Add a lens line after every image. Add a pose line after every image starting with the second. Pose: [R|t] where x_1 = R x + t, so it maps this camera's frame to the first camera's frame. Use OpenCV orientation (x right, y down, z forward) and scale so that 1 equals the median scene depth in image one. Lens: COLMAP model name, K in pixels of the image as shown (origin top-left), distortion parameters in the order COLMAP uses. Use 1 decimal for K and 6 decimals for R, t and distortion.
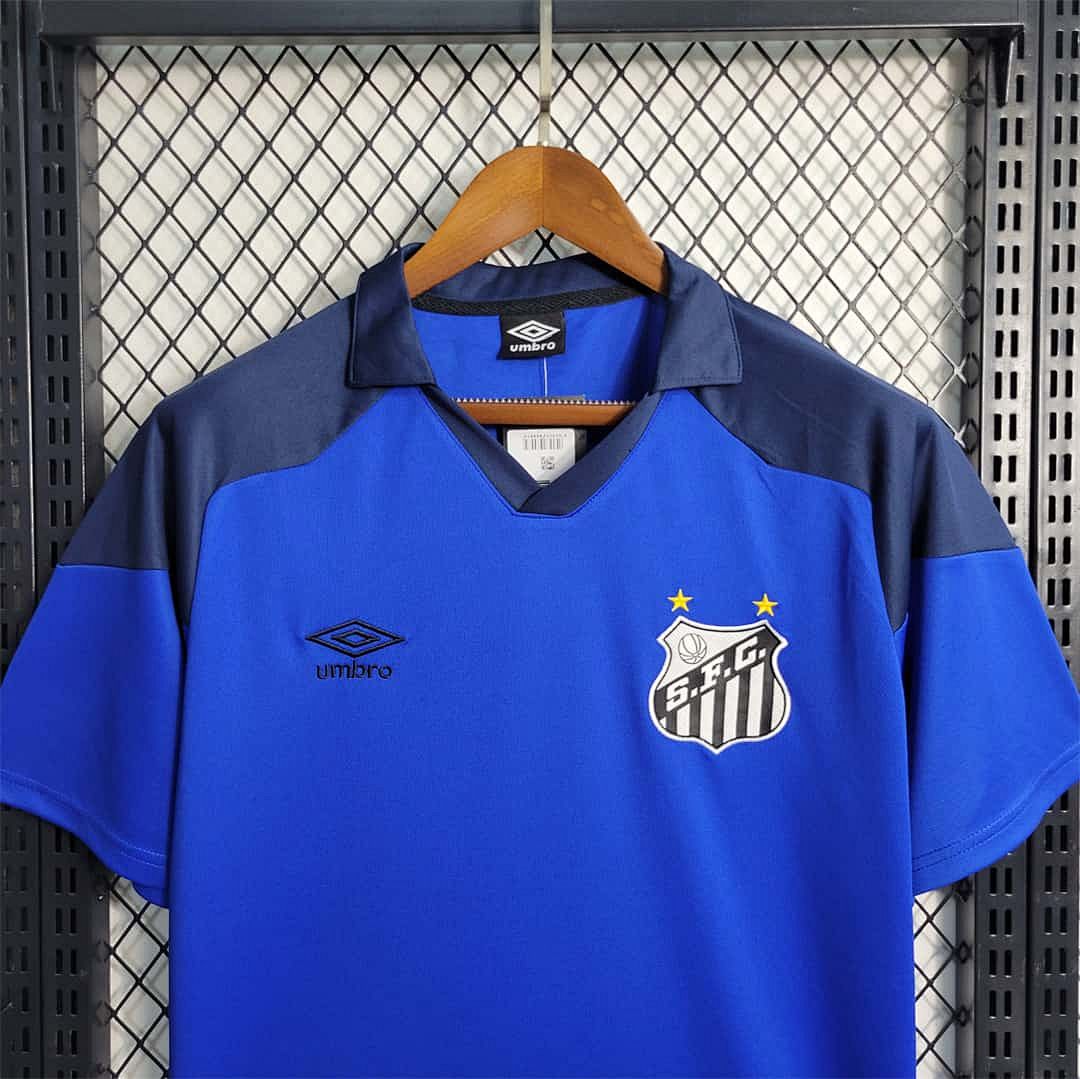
lens RADIAL K [[1253.0, 0, 540.0], [0, 1253.0, 539.5], [0, 0, 1]] dist [0.023157, -0.025639]
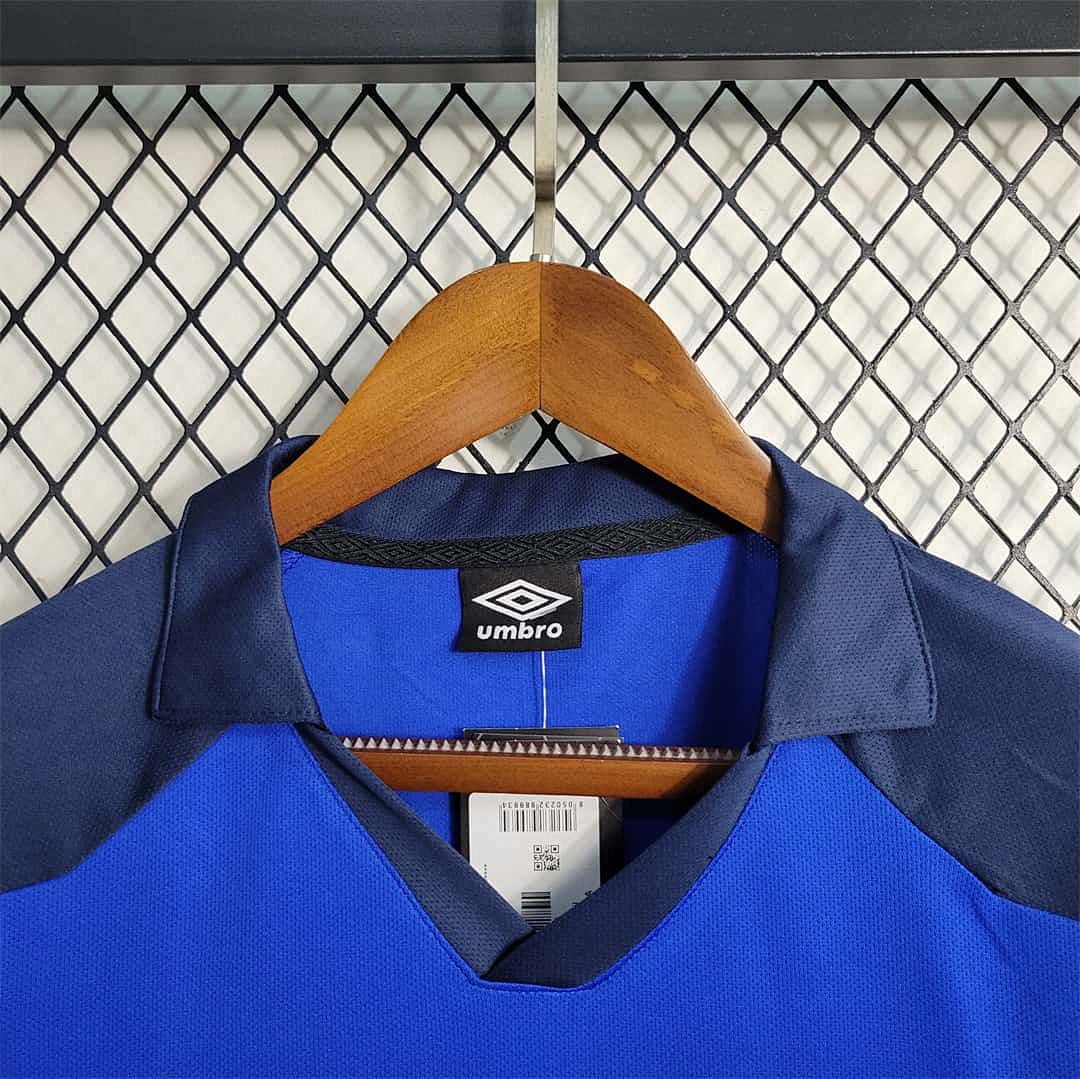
lens RADIAL K [[1238.5, 0, 540.9], [0, 1238.5, 463.0], [0, 0, 1]] dist [-0.009516, -0.011780]
pose [[0.999743, 0.006606, -0.021691, 0.013688], [-0.009709, 0.989202, -0.146239, -0.145796], [0.020491, 0.146412, 0.989011, 0.471180]]
